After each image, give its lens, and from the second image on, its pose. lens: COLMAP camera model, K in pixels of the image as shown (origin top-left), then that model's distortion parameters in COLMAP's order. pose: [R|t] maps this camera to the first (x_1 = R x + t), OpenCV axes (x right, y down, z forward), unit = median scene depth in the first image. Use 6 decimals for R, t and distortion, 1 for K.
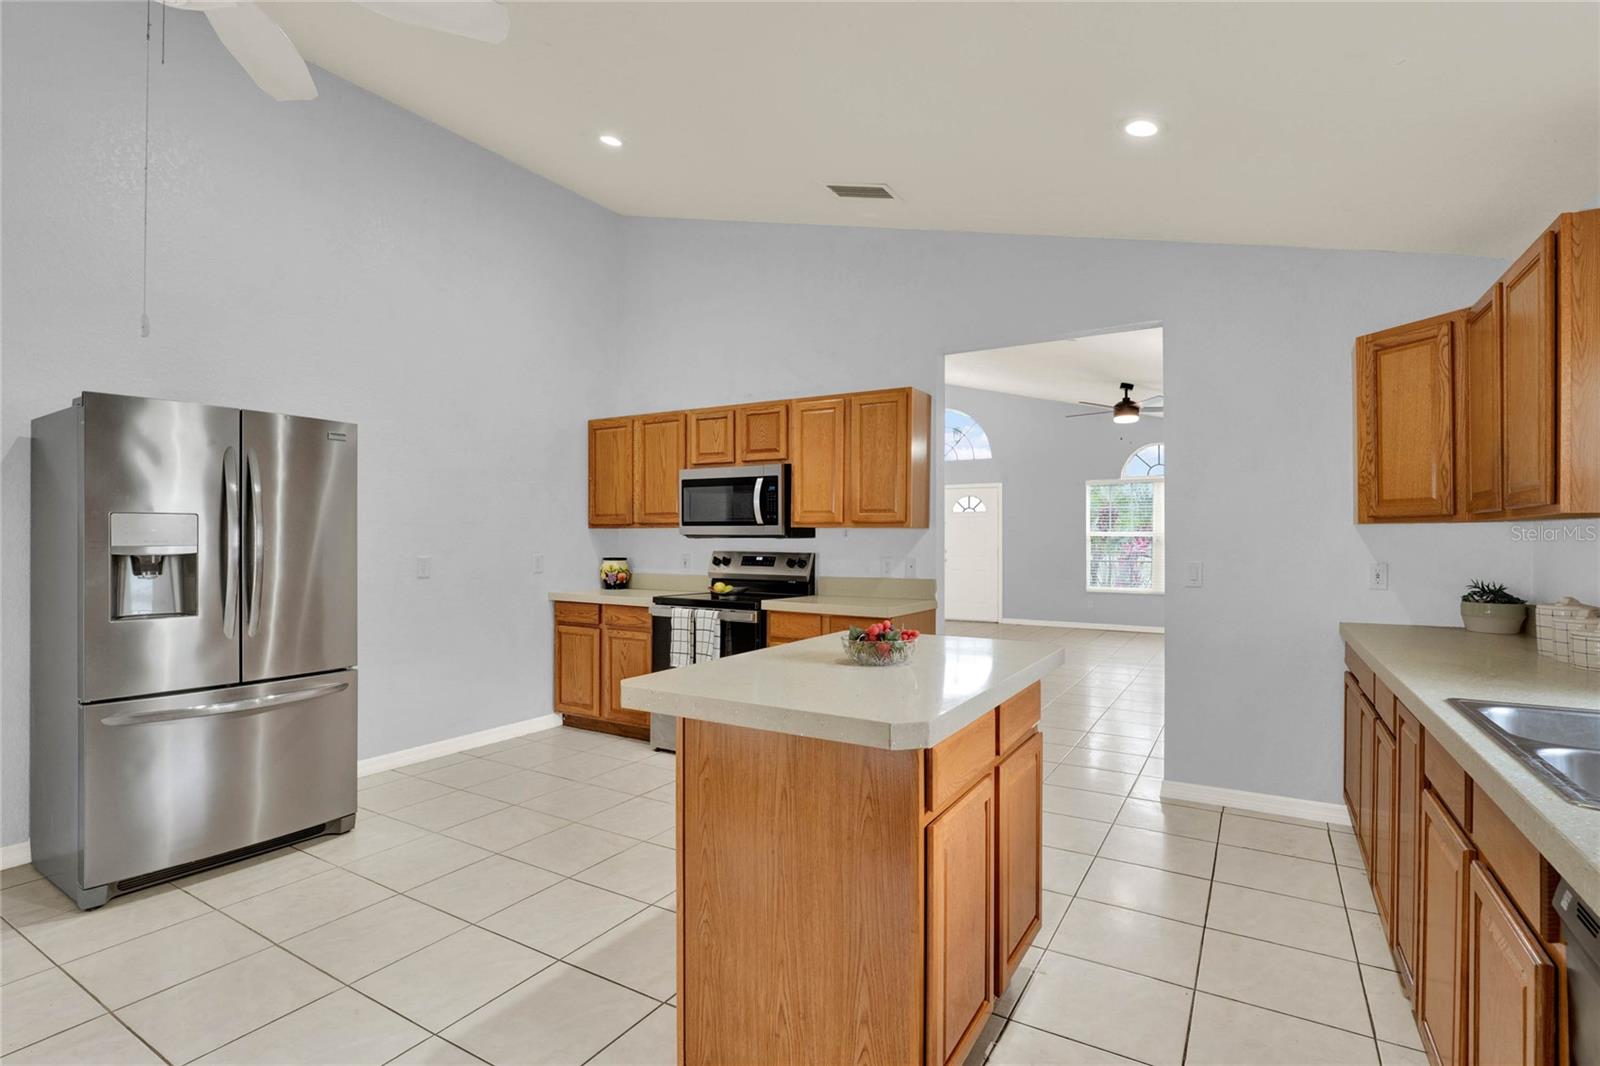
lens RADIAL K [[786.7, 0, 800.0], [0, 786.7, 533.0], [0, 0, 1]] dist [-0.000578, 0.000081]
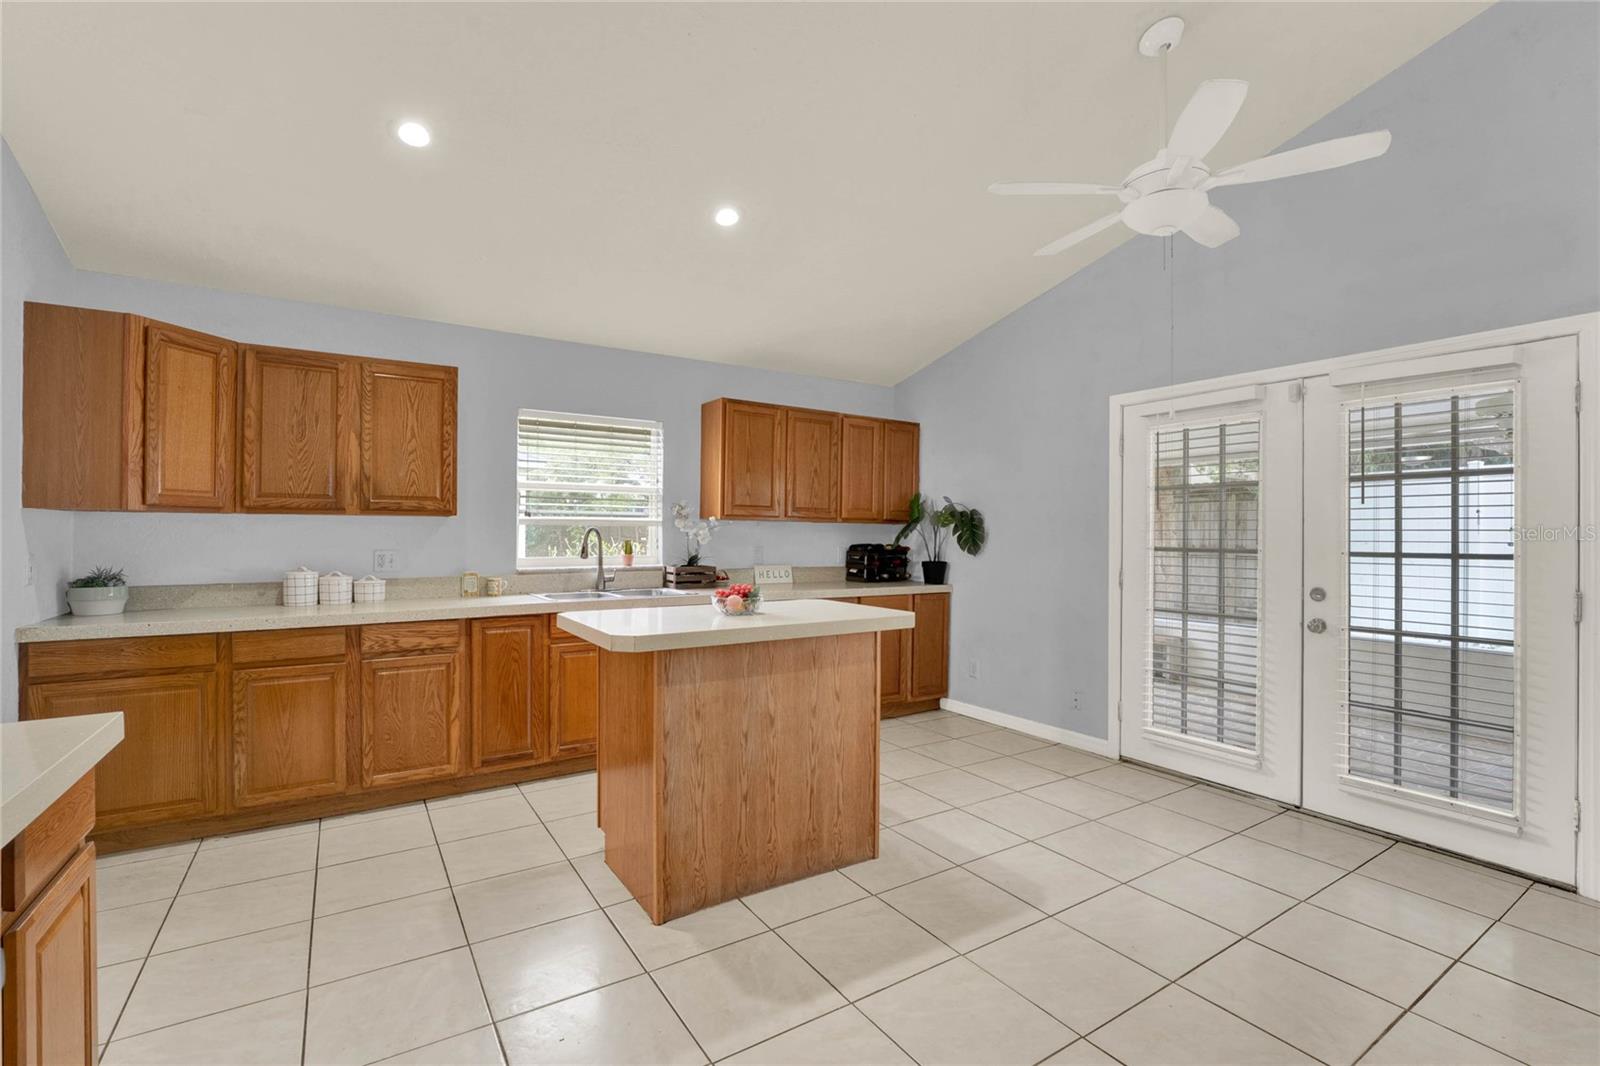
lens RADIAL K [[704.8, 0, 800.0], [0, 704.8, 533.0], [0, 0, 1]] dist [-0.021699, 0.000033]
pose [[-0.907154, -0.000977, 0.420797, -0.276541], [-0.002590, 0.999991, -0.003262, 0.011878], [-0.420791, -0.004049, -0.907149, 1.059286]]
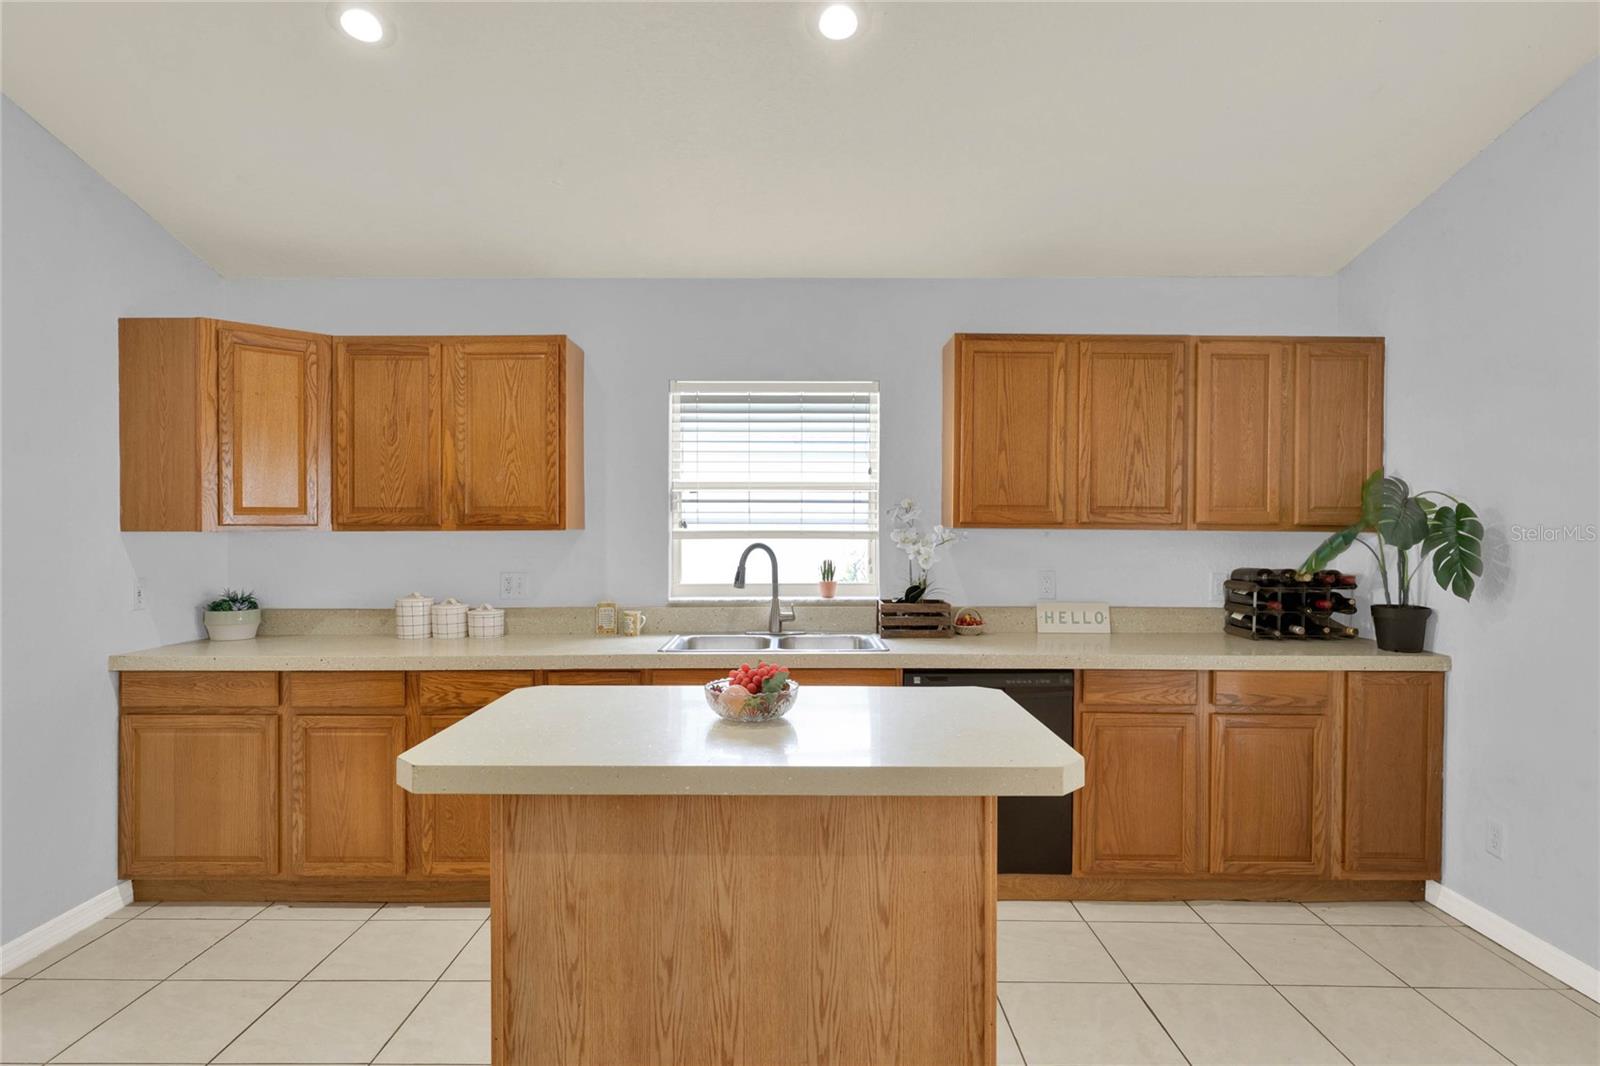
lens RADIAL K [[881.2, 0, 800.0], [0, 881.2, 528.2], [0, 0, 1]] dist [0.000239, -0.000455]
pose [[-0.529034, 0.000326, 0.848600, -0.346686], [0.000457, 1.000000, -0.000099, -0.012134], [-0.848600, 0.000336, -0.529034, 0.715560]]
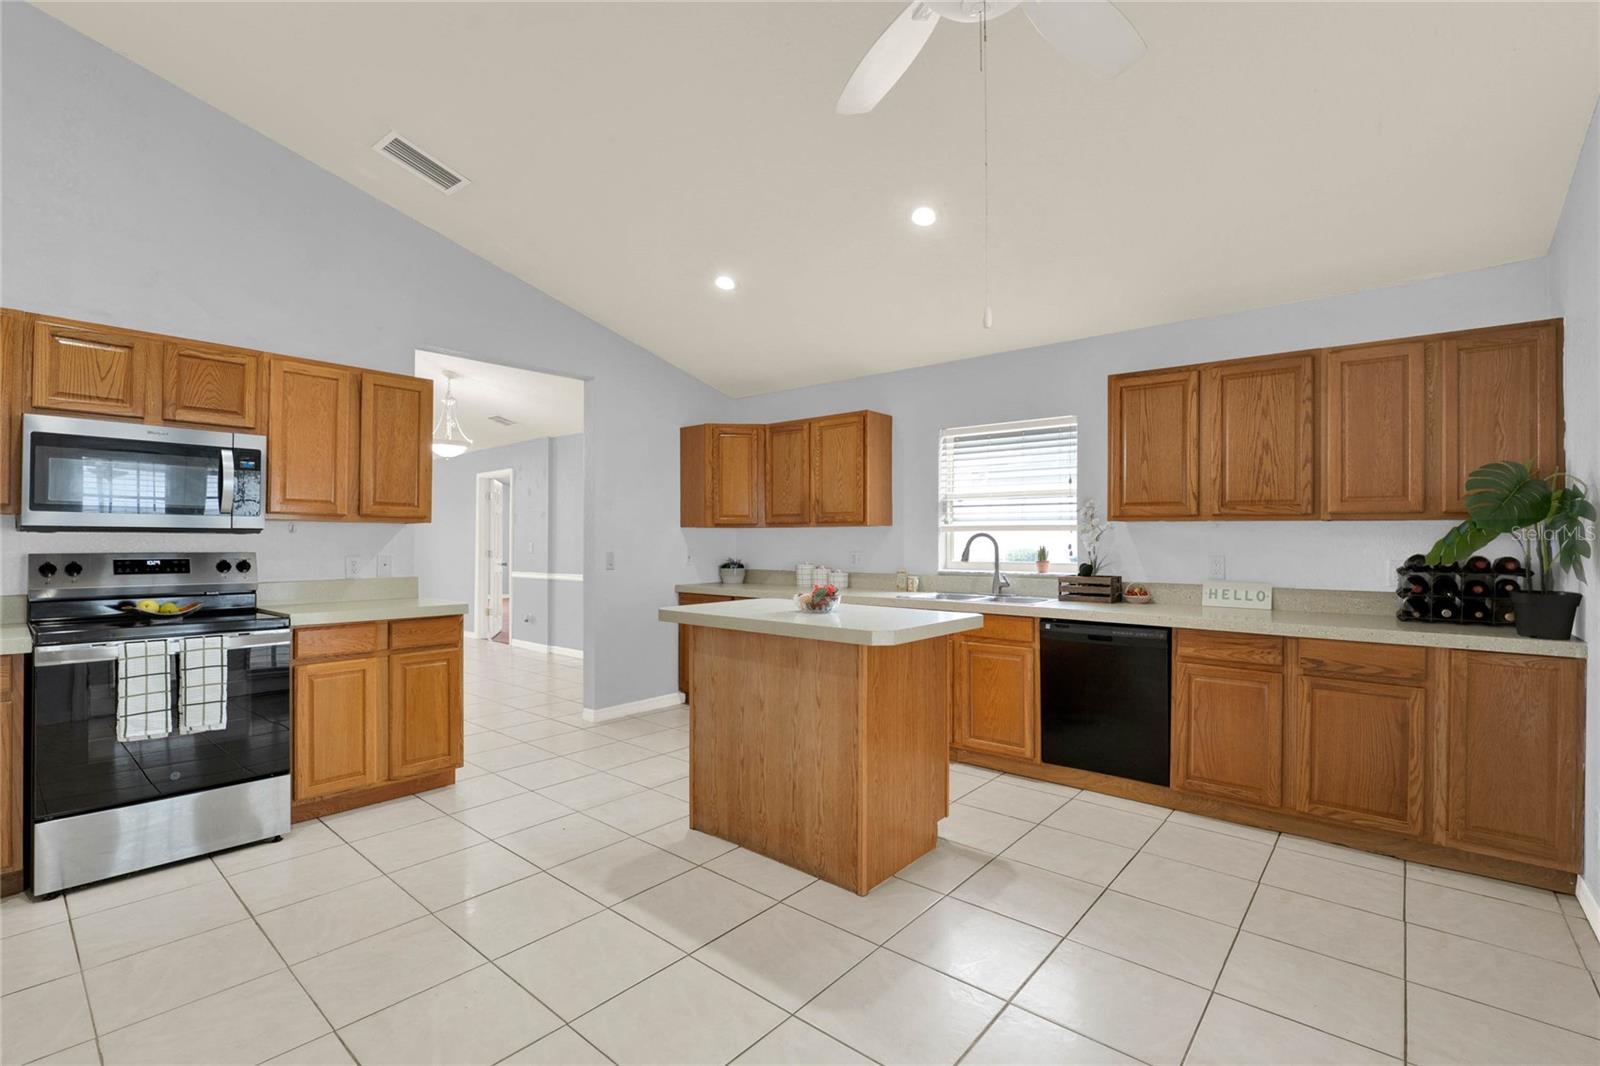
lens RADIAL K [[727.2, 0, 800.0], [0, 727.2, 533.0], [0, 0, 1]] dist [-0.021301, -0.000143]
pose [[0.143846, 0.010803, 0.989541, -0.671373], [-0.002218, 0.999941, -0.010594, 0.013175], [-0.989598, -0.000671, 0.143862, 0.412988]]
